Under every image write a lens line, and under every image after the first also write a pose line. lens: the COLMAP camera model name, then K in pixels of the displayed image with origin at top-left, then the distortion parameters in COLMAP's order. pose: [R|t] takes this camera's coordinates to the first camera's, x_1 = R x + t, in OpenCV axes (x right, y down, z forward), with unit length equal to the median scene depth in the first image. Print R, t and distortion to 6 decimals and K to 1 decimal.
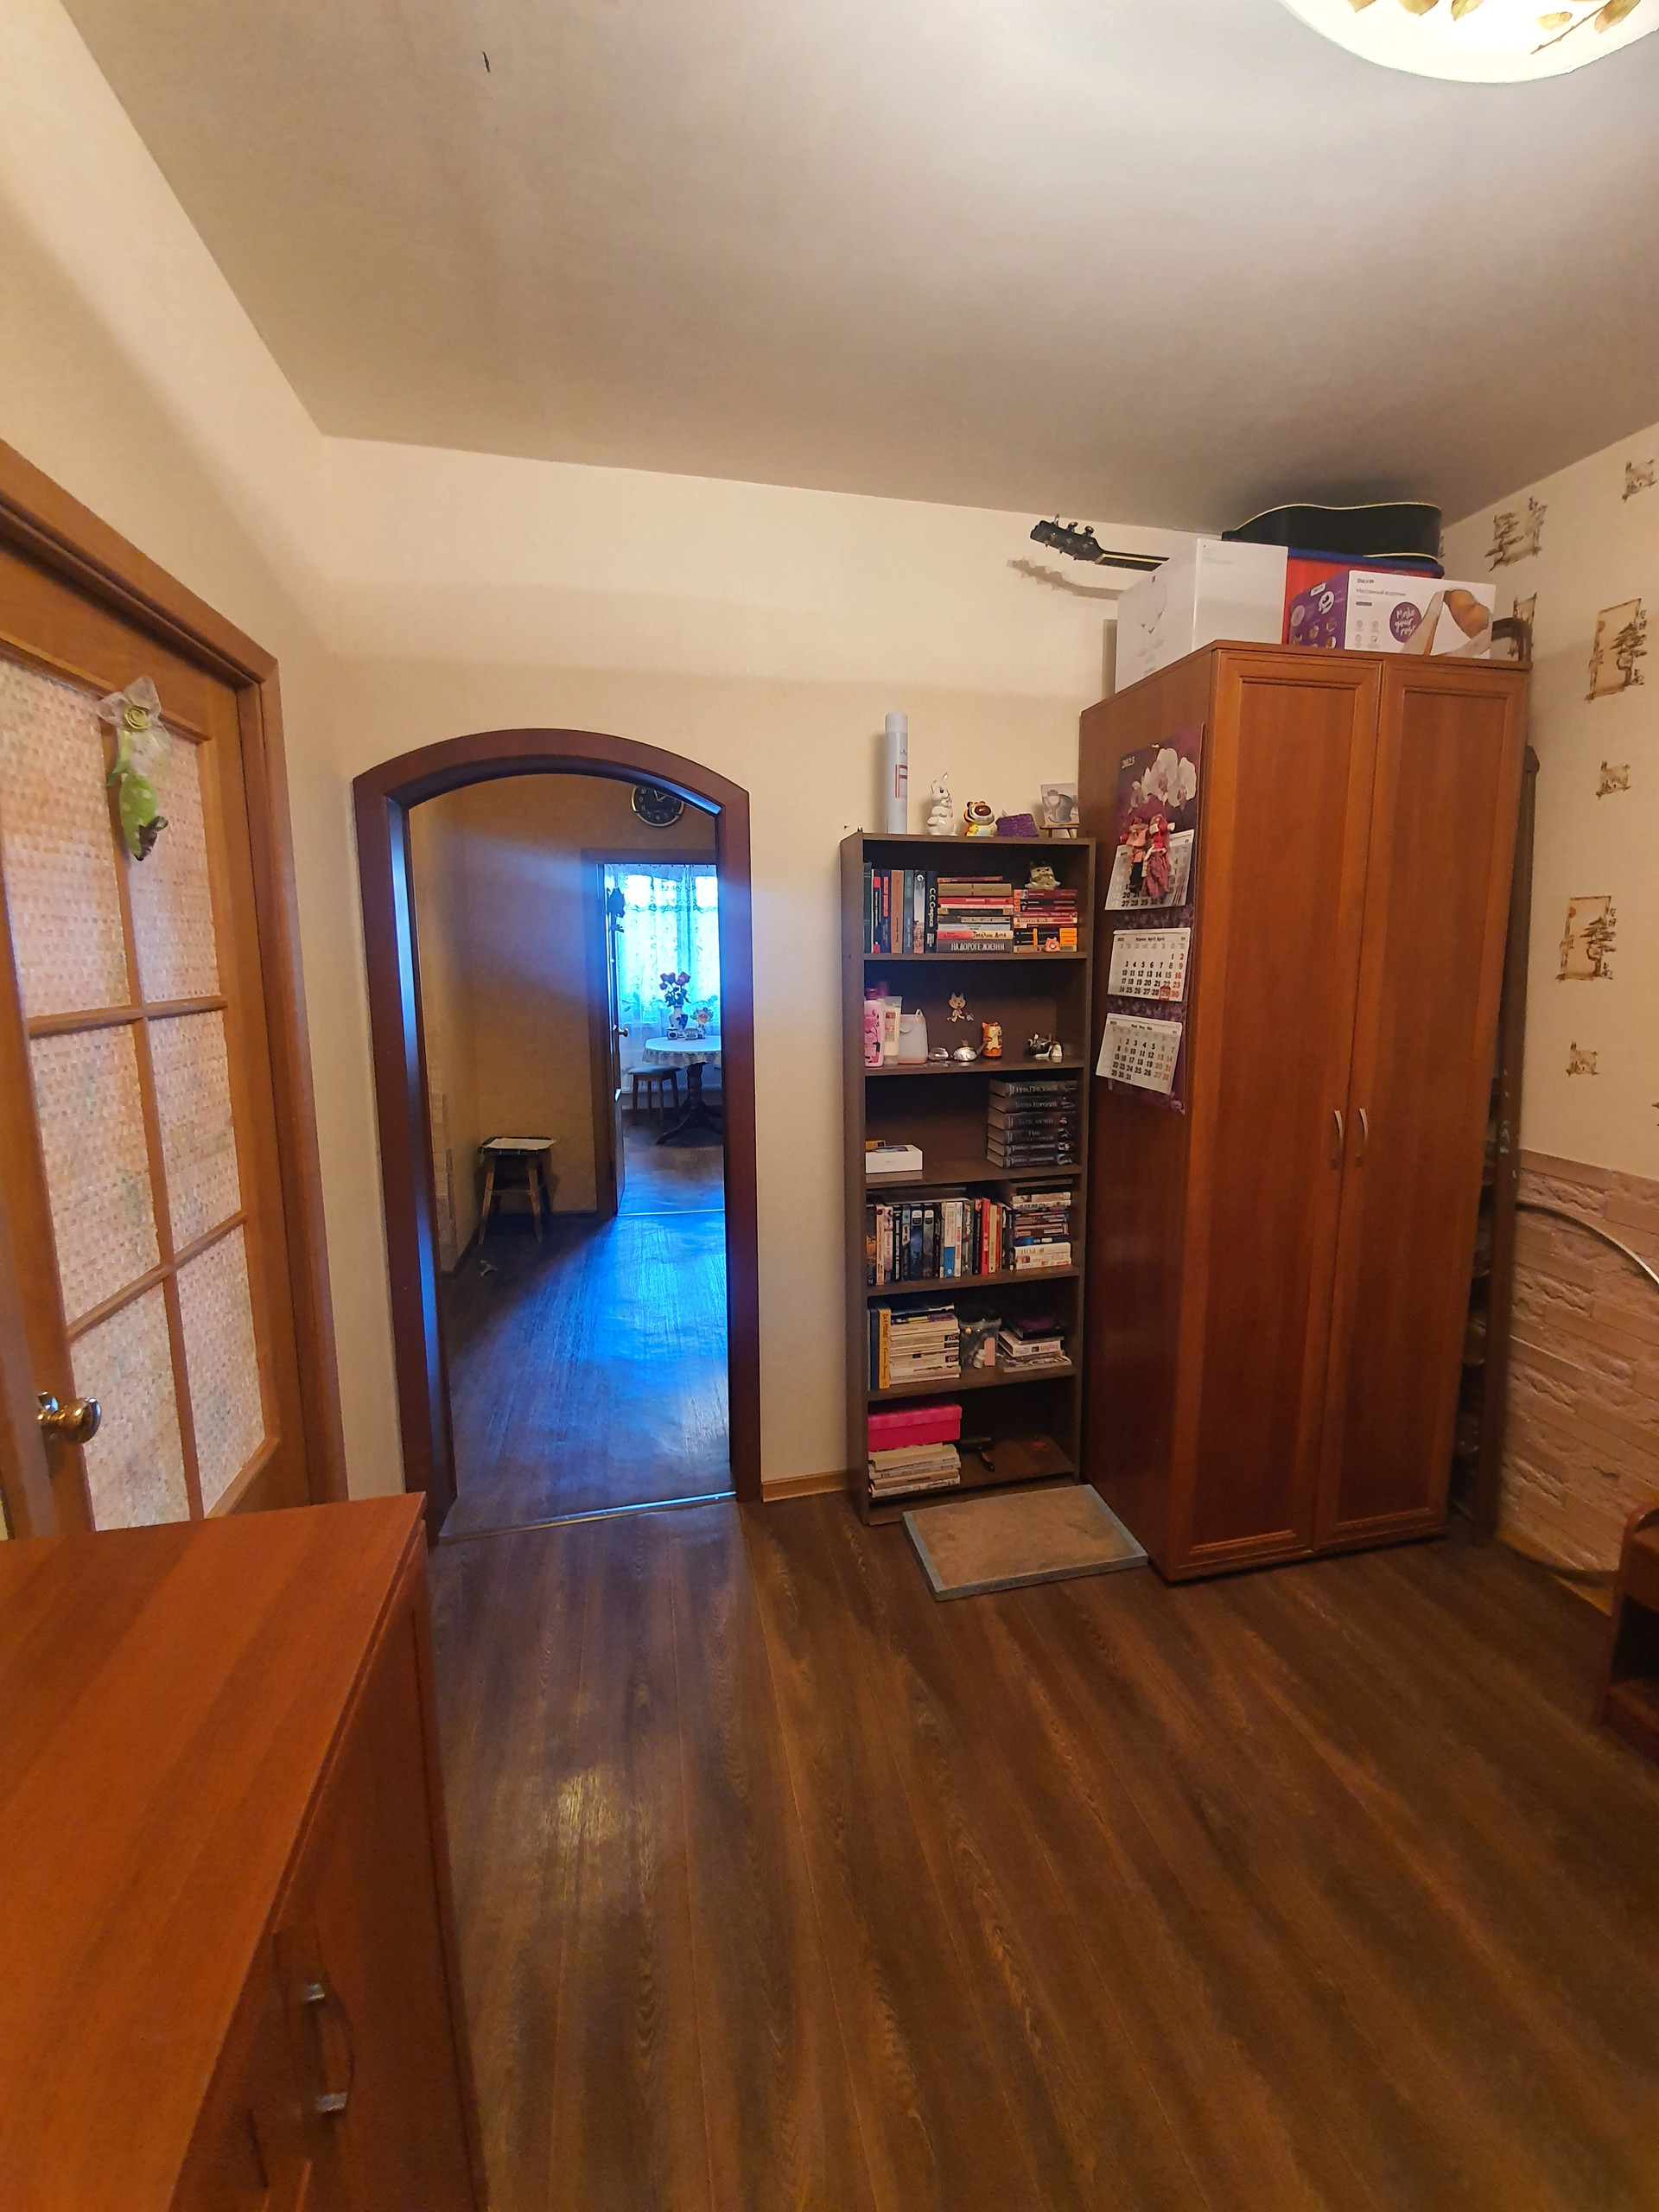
lens RADIAL K [[892.2, 0, 853.8], [0, 892.2, 1069.8], [0, 0, 1]] dist [-0.011653, -0.001157]
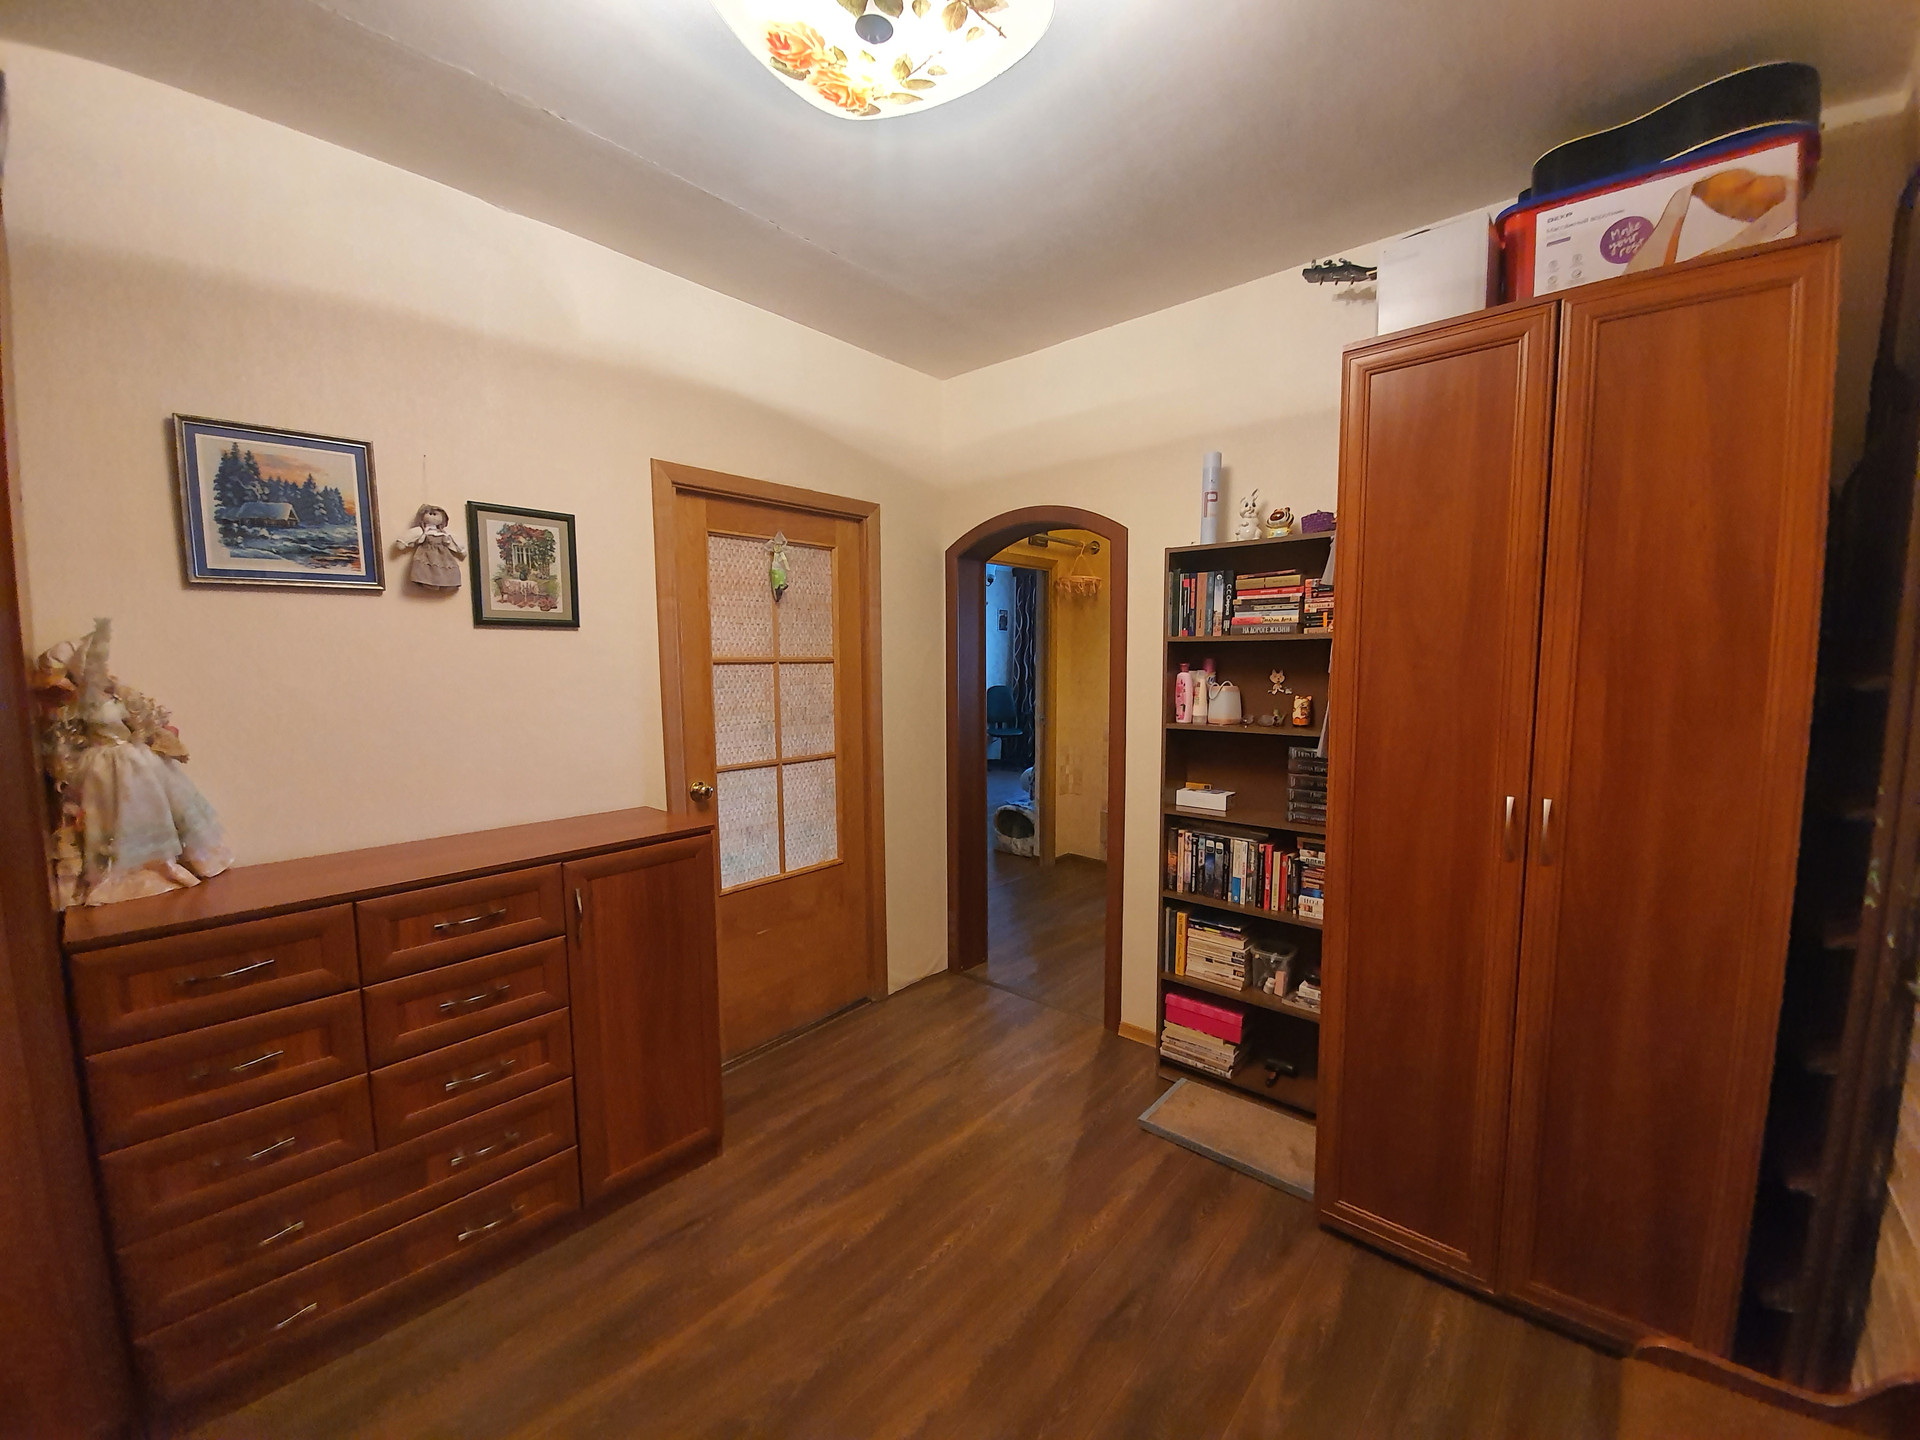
lens RADIAL K [[774.4, 0, 960.7], [0, 774.4, 725.9], [0, 0, 1]] dist [-0.011653, -0.001157]
pose [[0.586240, 0.073800, -0.806769, 0.739717], [-0.105204, 0.994345, 0.014512, 0.018571], [0.803278, 0.076368, 0.590688, 0.065258]]
